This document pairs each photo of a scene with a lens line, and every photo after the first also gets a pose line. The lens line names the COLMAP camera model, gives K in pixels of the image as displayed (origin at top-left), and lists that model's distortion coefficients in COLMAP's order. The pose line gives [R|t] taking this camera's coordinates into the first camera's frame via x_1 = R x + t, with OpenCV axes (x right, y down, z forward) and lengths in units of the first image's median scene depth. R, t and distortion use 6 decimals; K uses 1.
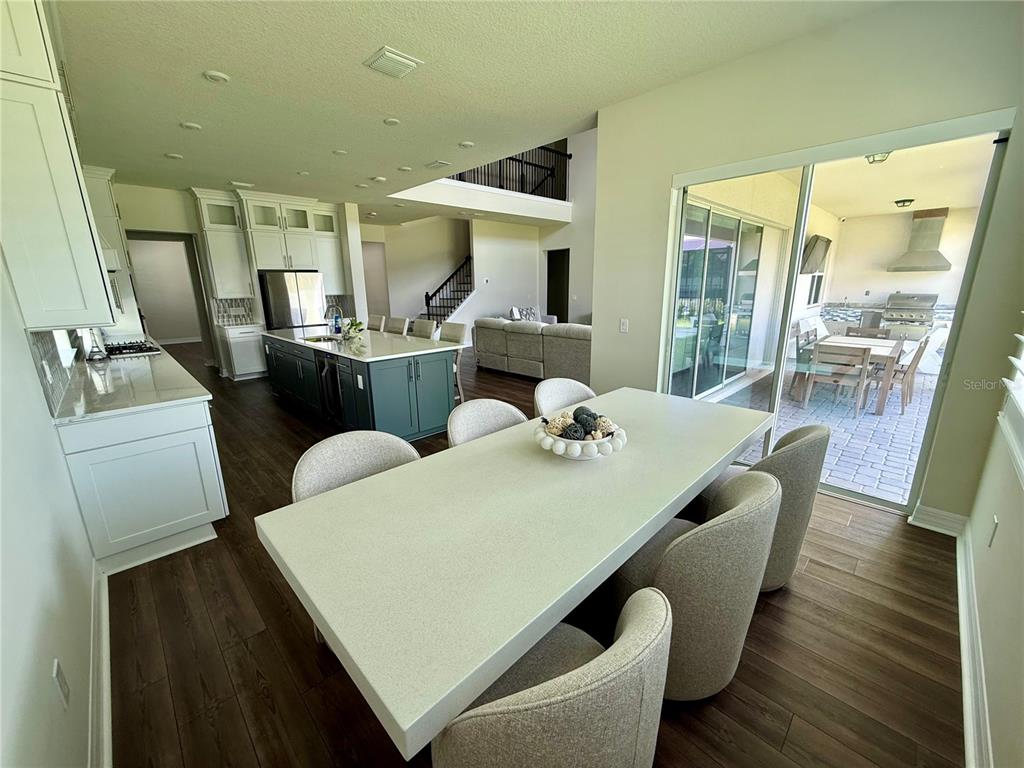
lens RADIAL K [[409.6, 0, 511.2], [0, 409.6, 383.0], [0, 0, 1]] dist [-0.002790, -0.000014]
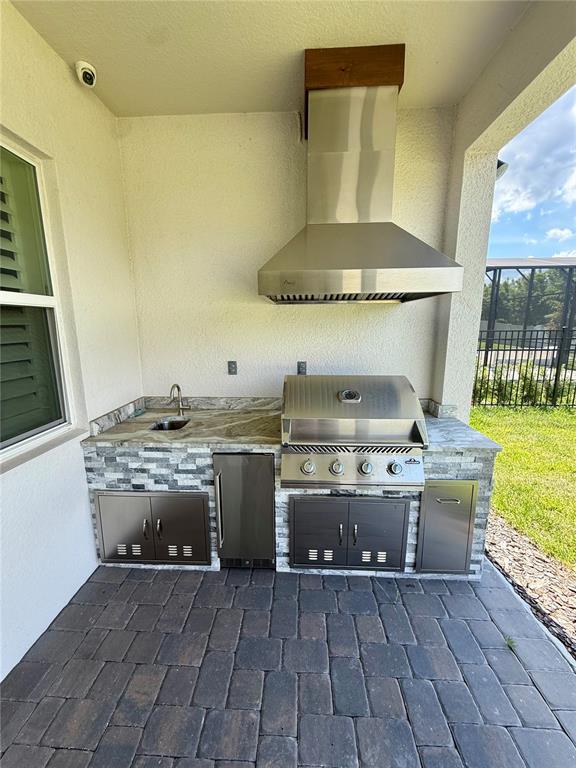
lens RADIAL K [[307.2, 0, 286.1], [0, 307.2, 381.6], [0, 0, 1]] dist [-0.002790, -0.000014]
pose [[0.731894, -0.117256, 0.671255, 0.738247], [0.160432, 0.987044, -0.002506, -0.201356], [-0.662264, 0.109525, 0.741223, 0.792665]]
